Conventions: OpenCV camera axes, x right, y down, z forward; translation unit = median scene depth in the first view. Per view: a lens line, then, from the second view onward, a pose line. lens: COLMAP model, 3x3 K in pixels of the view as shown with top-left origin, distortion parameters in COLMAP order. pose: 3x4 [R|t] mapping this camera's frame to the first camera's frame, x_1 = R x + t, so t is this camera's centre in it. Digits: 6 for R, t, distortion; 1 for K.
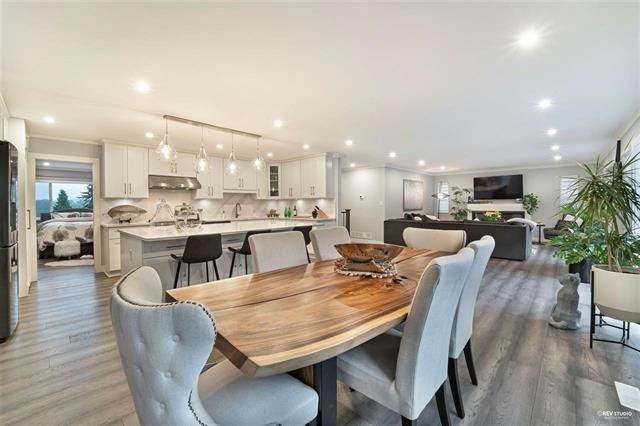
lens RADIAL K [[266.8, 0, 322.0], [0, 266.8, 205.7], [0, 0, 1]] dist [0.000606, 0.000095]
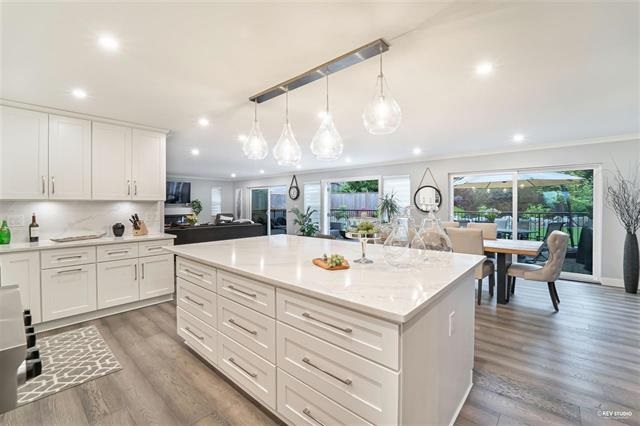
lens RADIAL K [[266.0, 0, 321.8], [0, 266.0, 212.7], [0, 0, 1]] dist [-0.015782, 0.000050]
pose [[-0.038906, -0.023259, 0.998972, -0.527872], [0.004746, 0.999713, 0.023461, -0.012629], [-0.999232, 0.005654, -0.038785, 0.540052]]
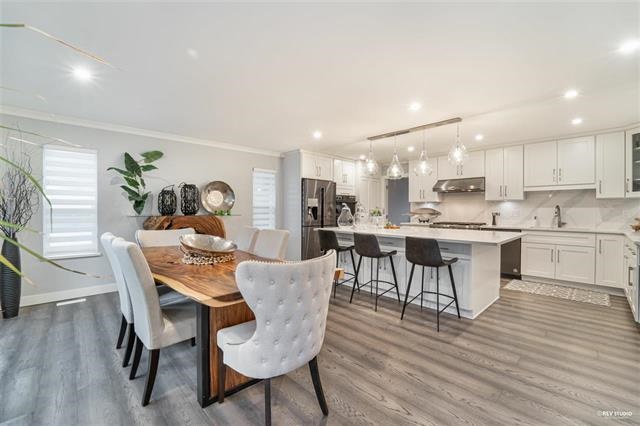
lens RADIAL K [[271.7, 0, 320.0], [0, 271.7, 213.0], [0, 0, 1]] dist [-0.012416, 0.000045]
pose [[-0.045474, 0.023845, -0.998681, 0.354247], [-0.003729, 0.999704, 0.024039, -0.004499], [0.998959, 0.004818, -0.045371, 0.398857]]
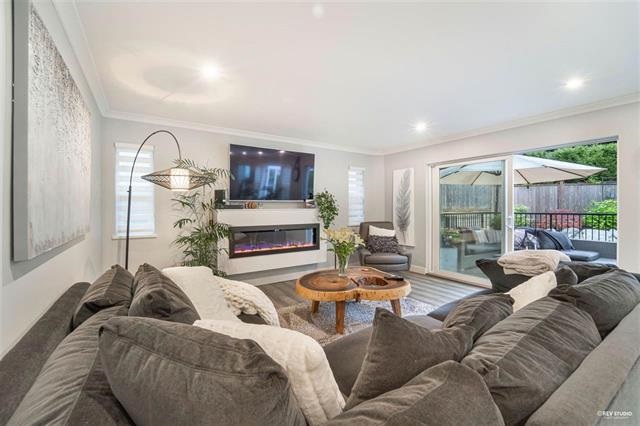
lens RADIAL K [[266.8, 0, 322.0], [0, 266.8, 205.7], [0, 0, 1]] dist [0.000606, 0.000095]
pose [[0.227666, 0.009874, 0.973689, 0.278237], [0.004177, 0.999929, -0.011117, -0.009830], [-0.973730, 0.006598, 0.227609, 1.010438]]
